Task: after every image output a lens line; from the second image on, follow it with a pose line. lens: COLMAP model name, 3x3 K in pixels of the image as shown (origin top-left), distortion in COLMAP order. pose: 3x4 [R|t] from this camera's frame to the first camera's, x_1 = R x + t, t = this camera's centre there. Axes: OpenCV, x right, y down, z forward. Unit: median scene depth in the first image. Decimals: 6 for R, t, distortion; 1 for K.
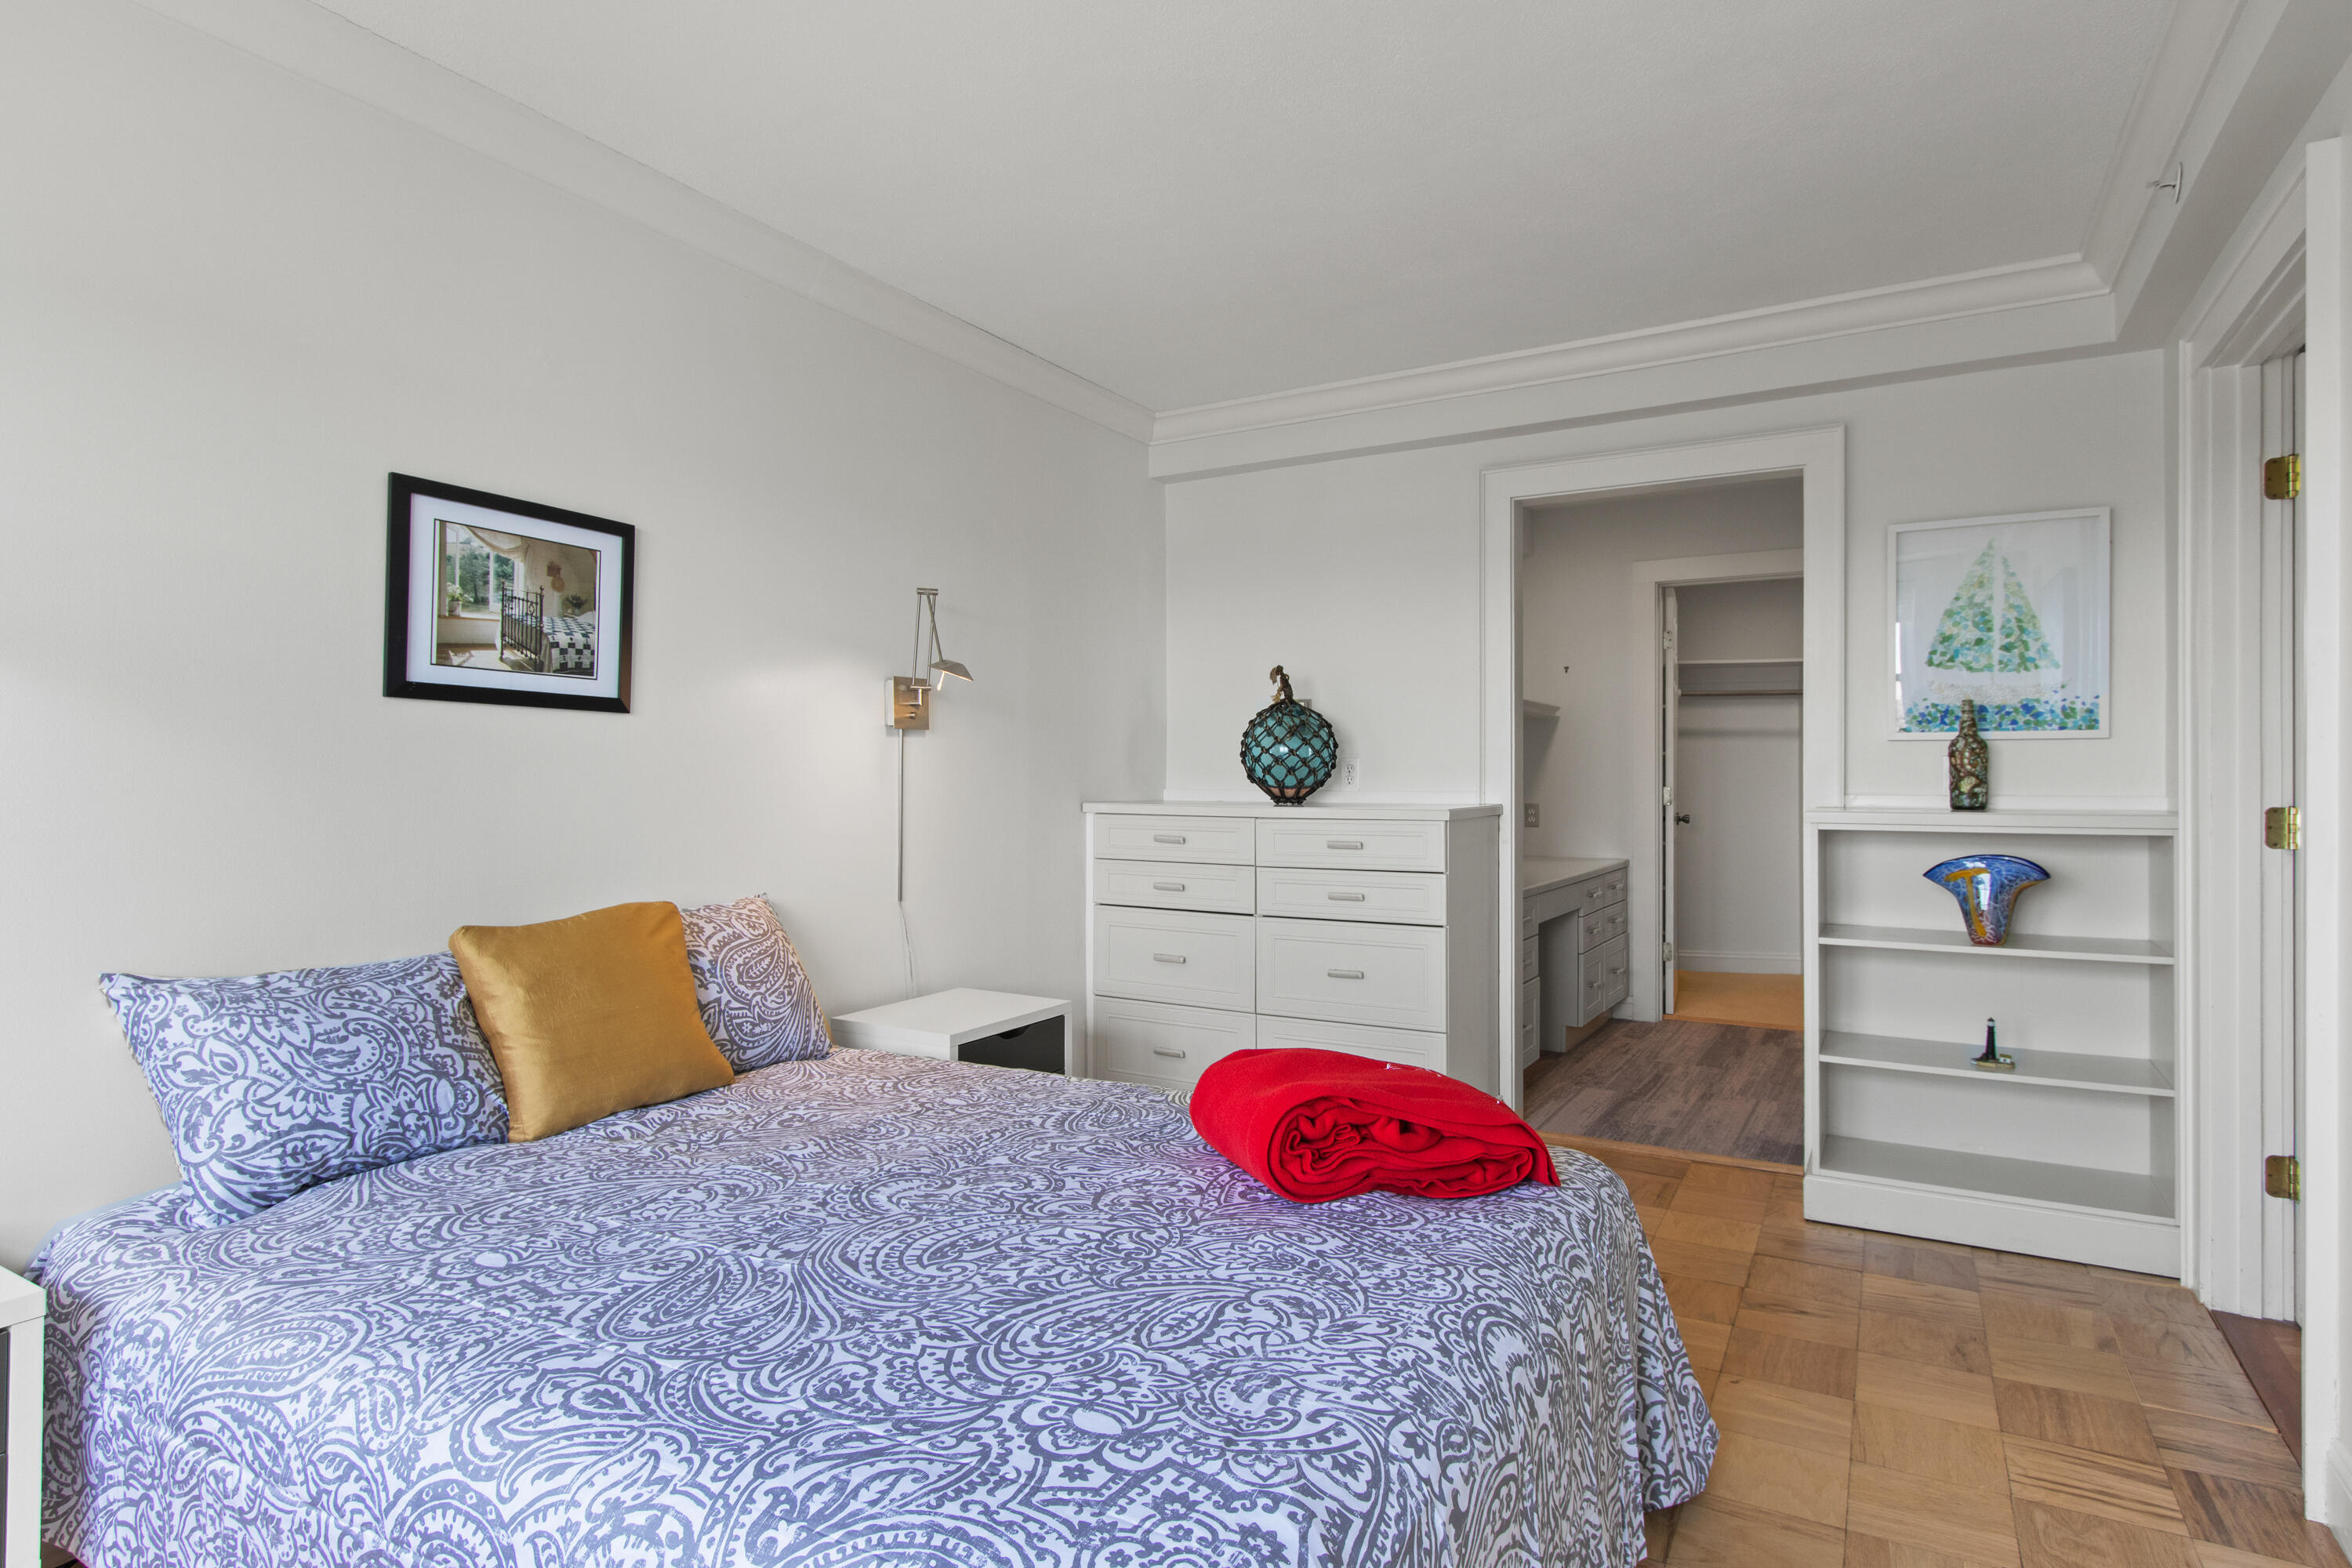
lens RADIAL K [[1260.5, 0, 1176.3], [0, 1260.5, 791.9], [0, 0, 1]] dist [0.002750, -0.000707]
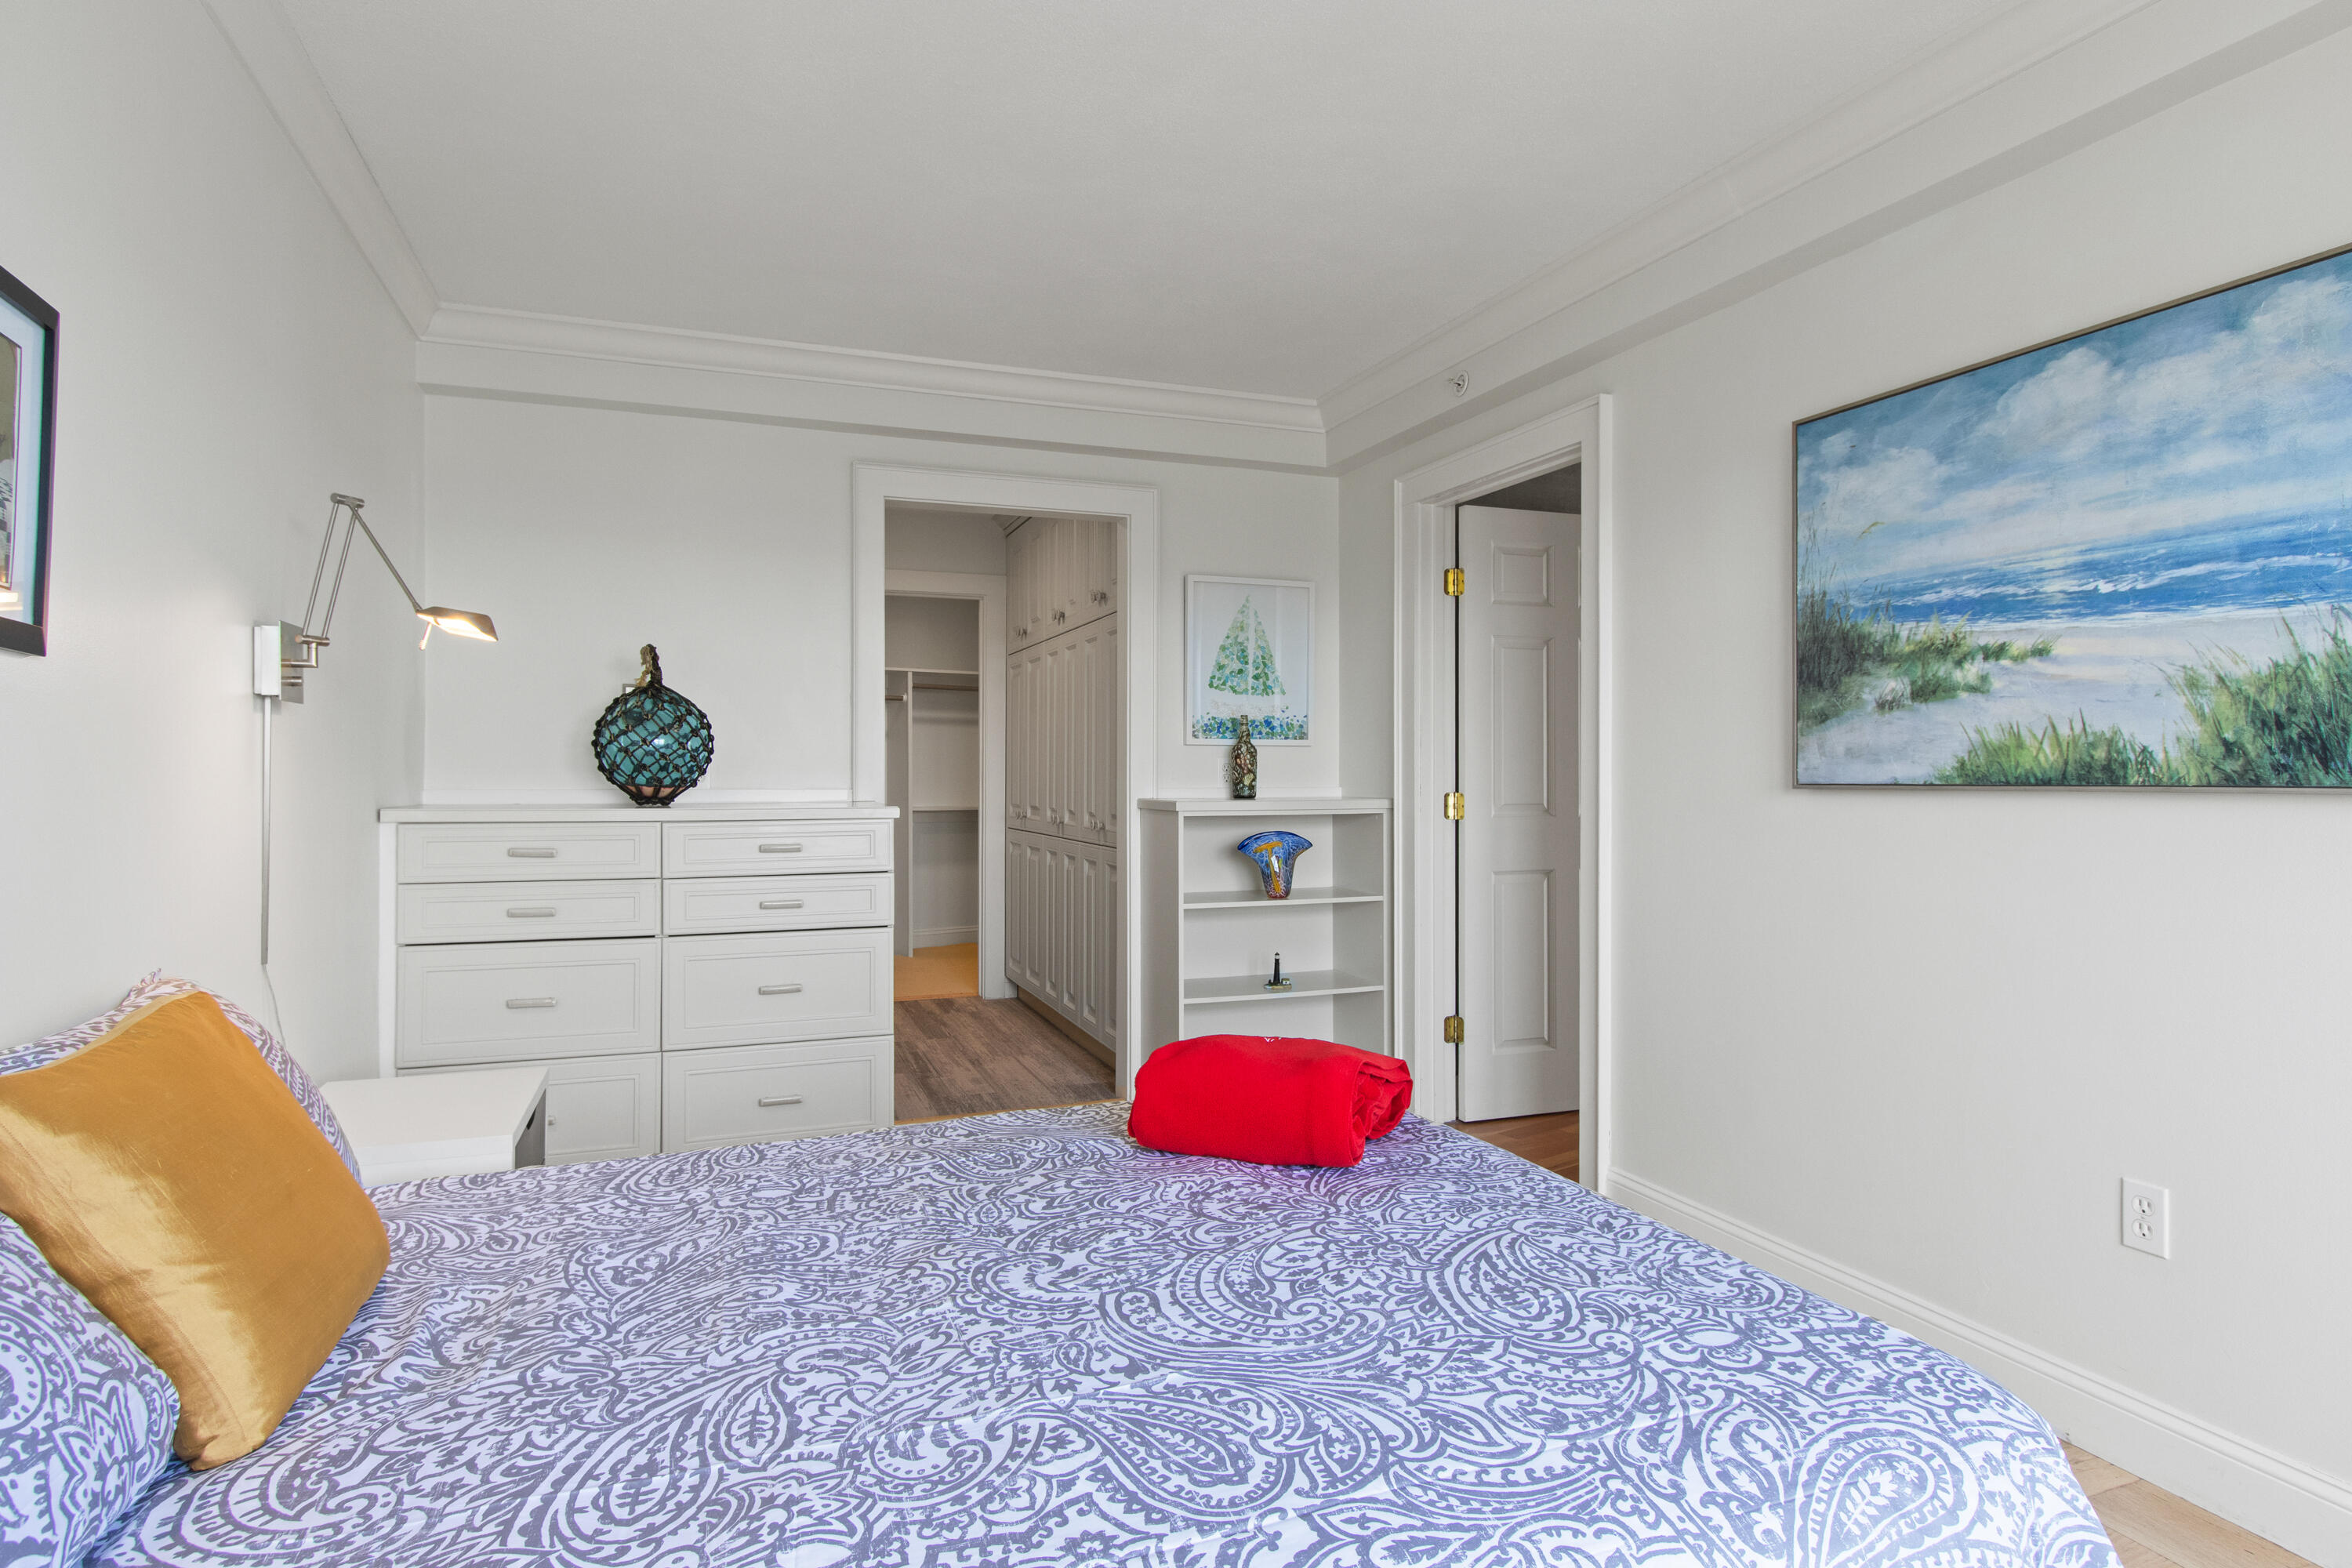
lens RADIAL K [[1251.1, 0, 1176.0], [0, 1251.1, 784.0], [0, 0, 1]] dist [0.013157, -0.009555]
pose [[0.633509, -0.006618, 0.773707, -0.794765], [0.009489, 0.999955, 0.000784, -0.004804], [-0.773677, 0.006845, 0.633543, 0.415190]]
